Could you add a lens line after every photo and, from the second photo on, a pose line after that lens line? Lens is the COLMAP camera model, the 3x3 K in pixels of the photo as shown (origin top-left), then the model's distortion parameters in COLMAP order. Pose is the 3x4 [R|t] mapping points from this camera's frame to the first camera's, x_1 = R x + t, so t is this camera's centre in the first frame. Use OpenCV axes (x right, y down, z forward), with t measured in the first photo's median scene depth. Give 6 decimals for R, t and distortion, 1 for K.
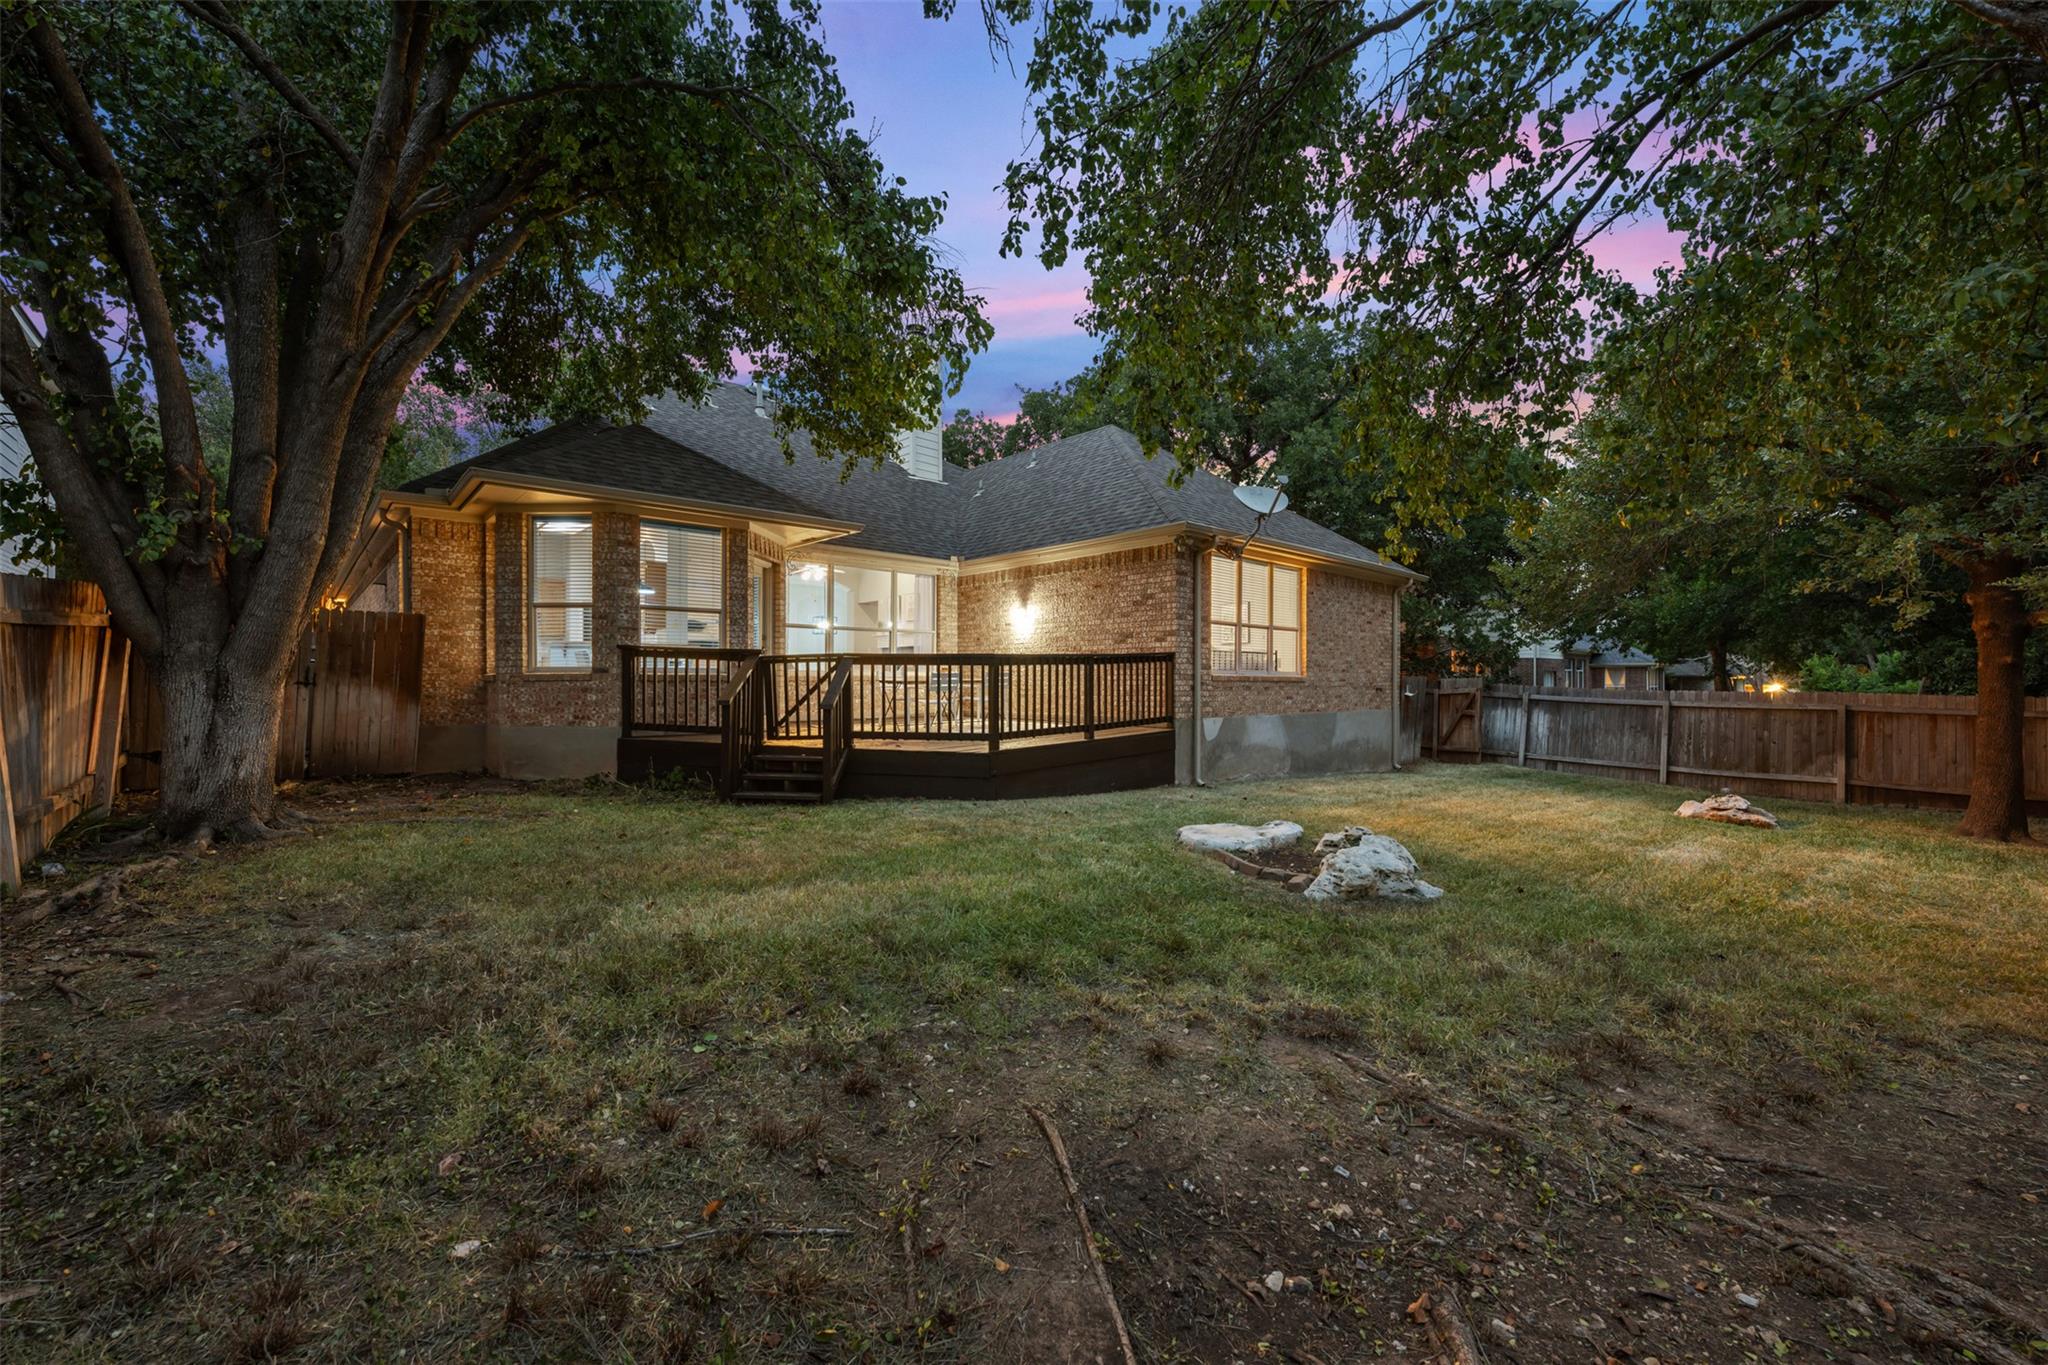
lens RADIAL K [[804.3, 0, 1024.0], [0, 804.3, 682.5], [0, 0, 1]] dist [0.000377, -0.000177]
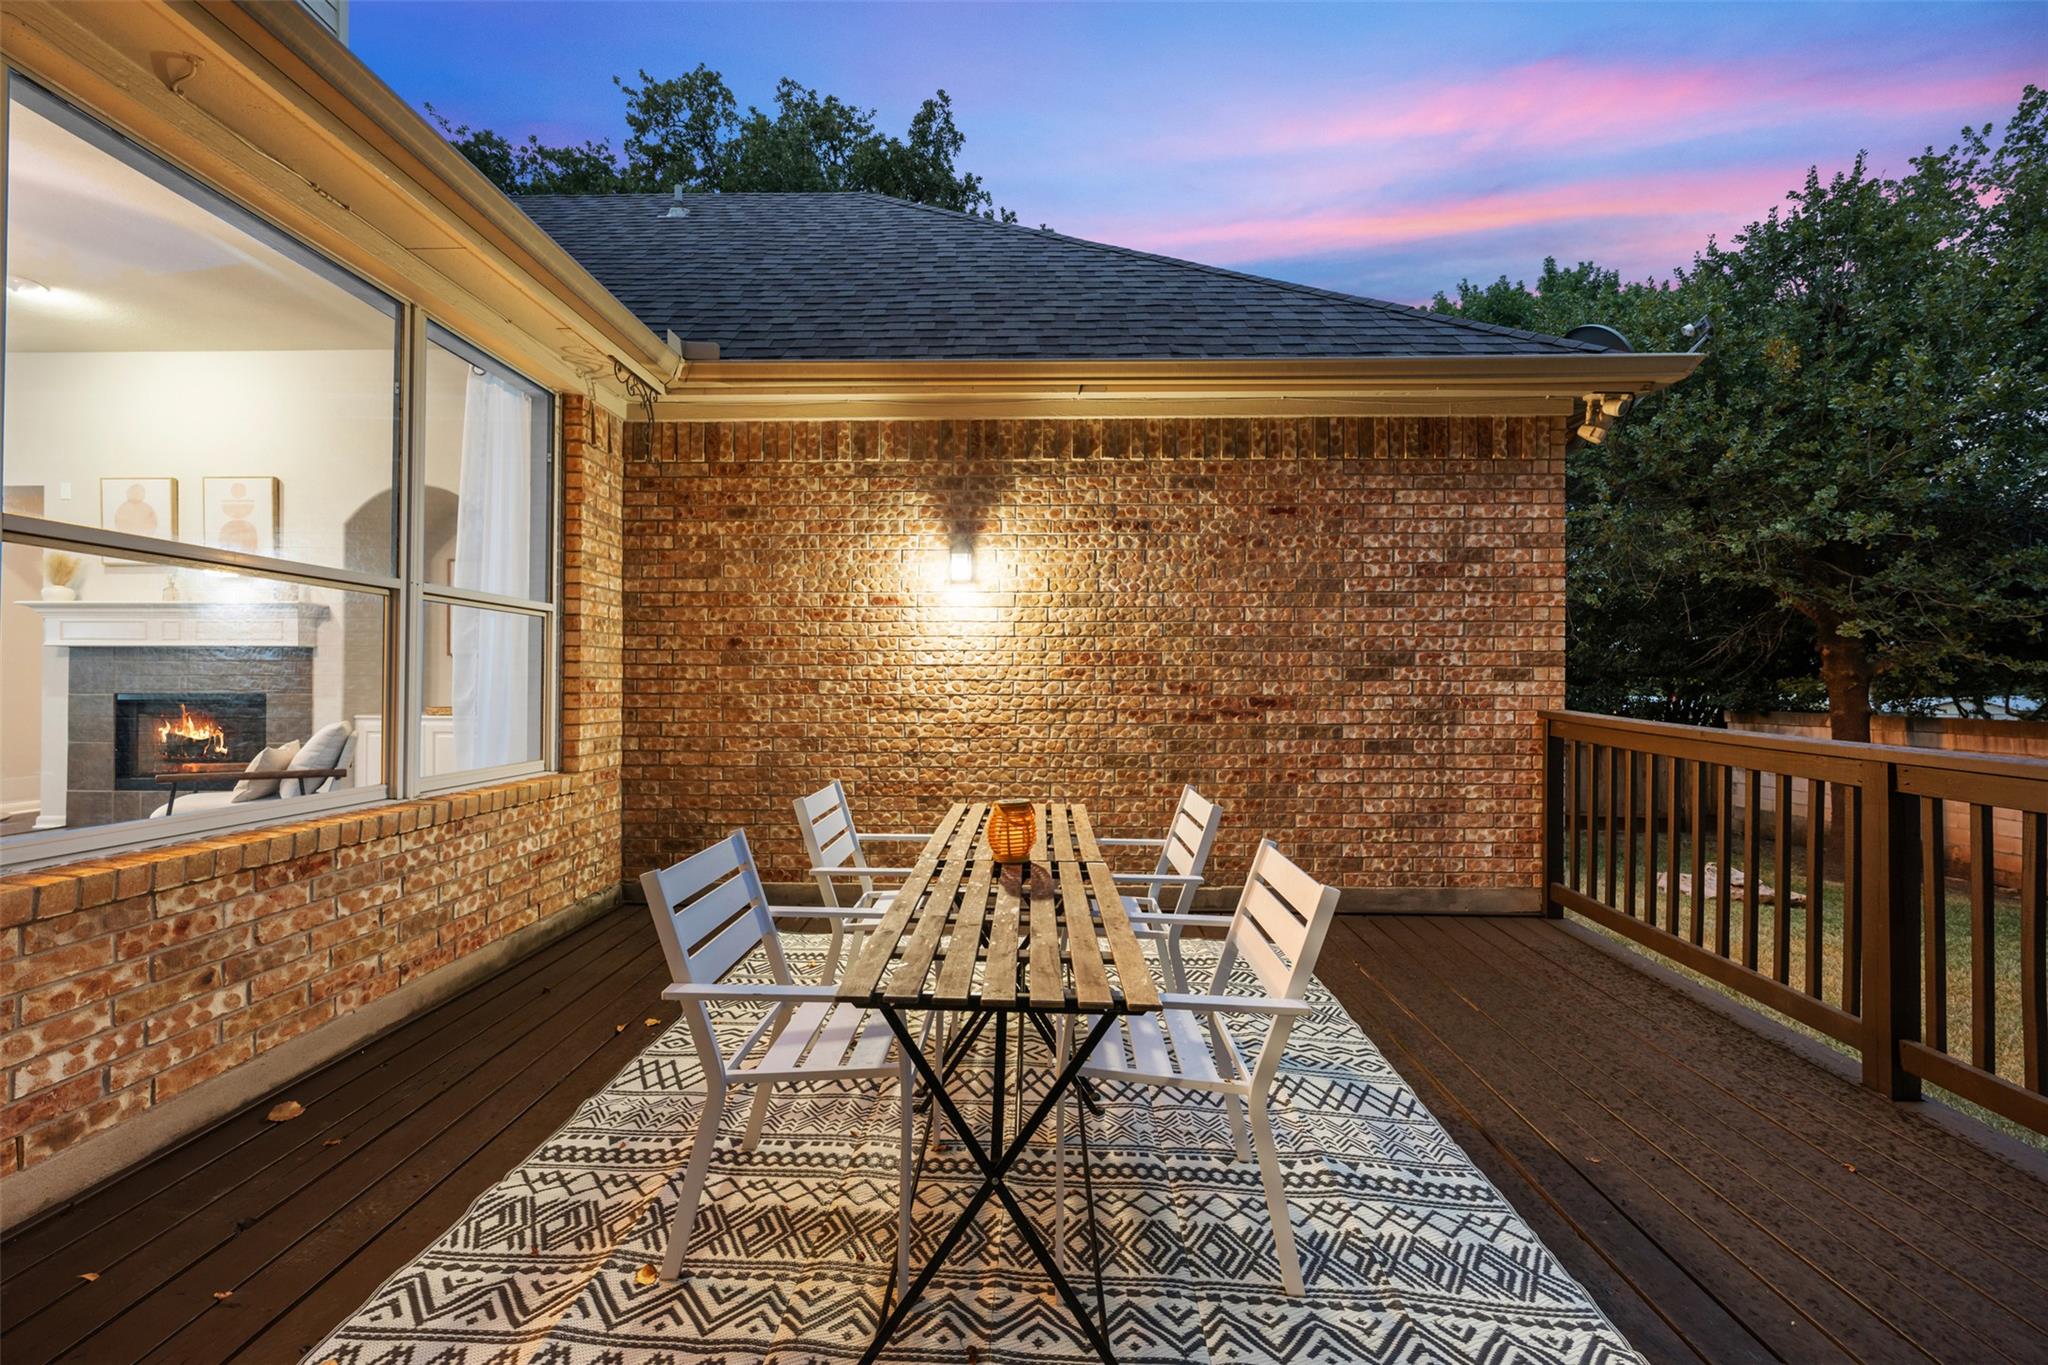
lens RADIAL K [[804.3, 0, 1024.0], [0, 804.3, 682.5], [0, 0, 1]] dist [0.000377, -0.000177]
pose [[0.692412, 0.003726, 0.721493, -0.237564], [-0.000194, 0.999988, -0.004977, -0.046091], [-0.721502, 0.003306, 0.692404, 0.868239]]
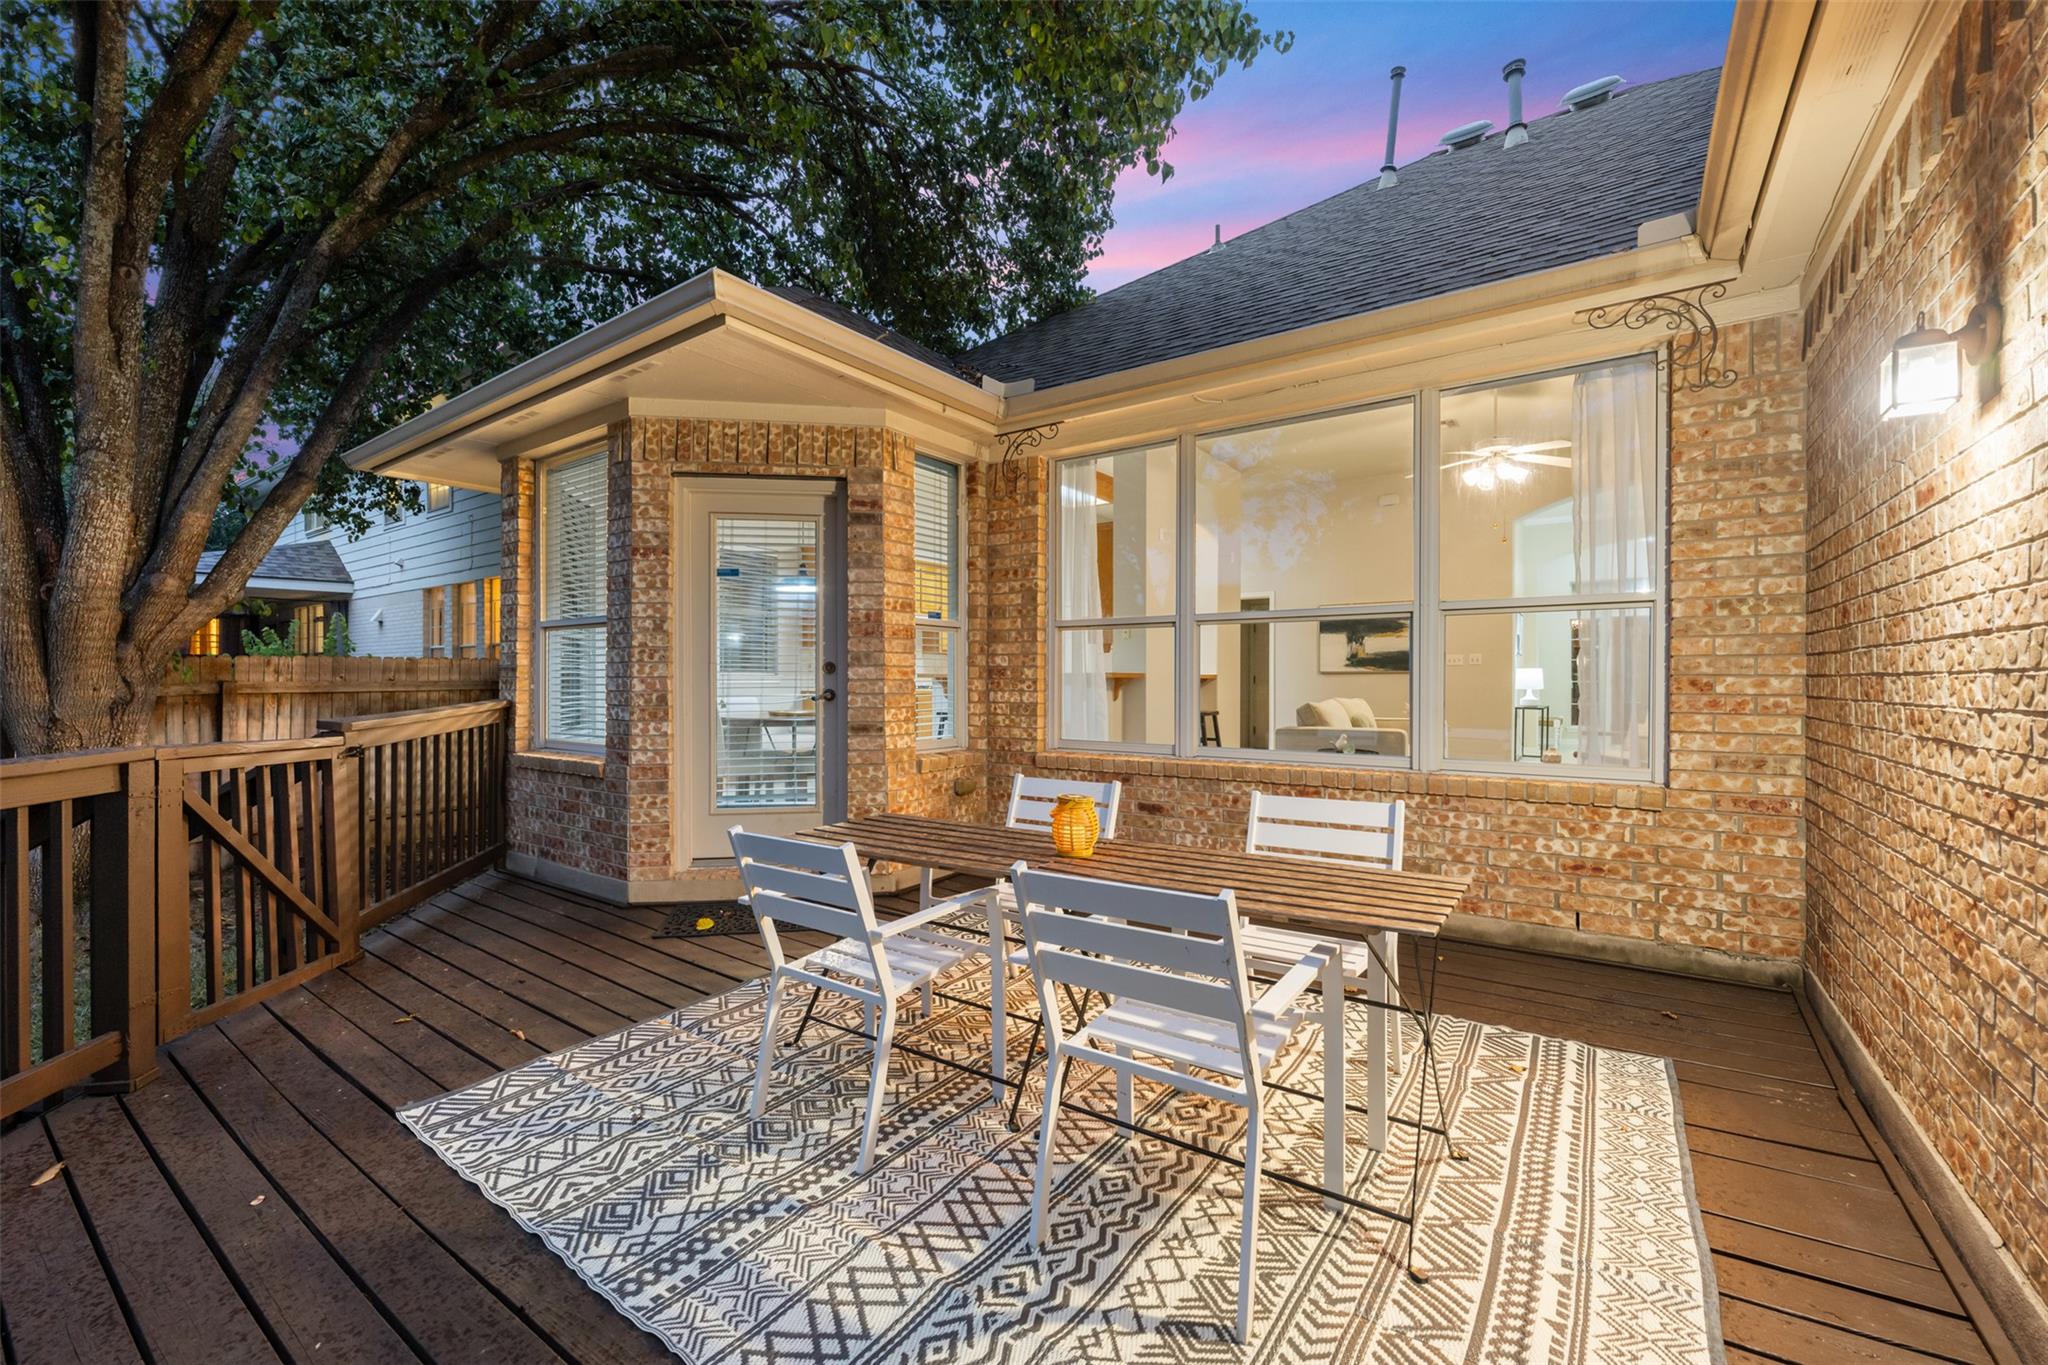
lens RADIAL K [[832.1, 0, 1024.0], [0, 832.1, 682.5], [0, 0, 1]] dist [0.000030, -0.000016]
pose [[0.203305, 0.001271, -0.979115, 0.089929], [-0.004066, 0.999992, 0.000454, -0.046485], [0.979107, 0.003888, 0.203309, 0.949075]]
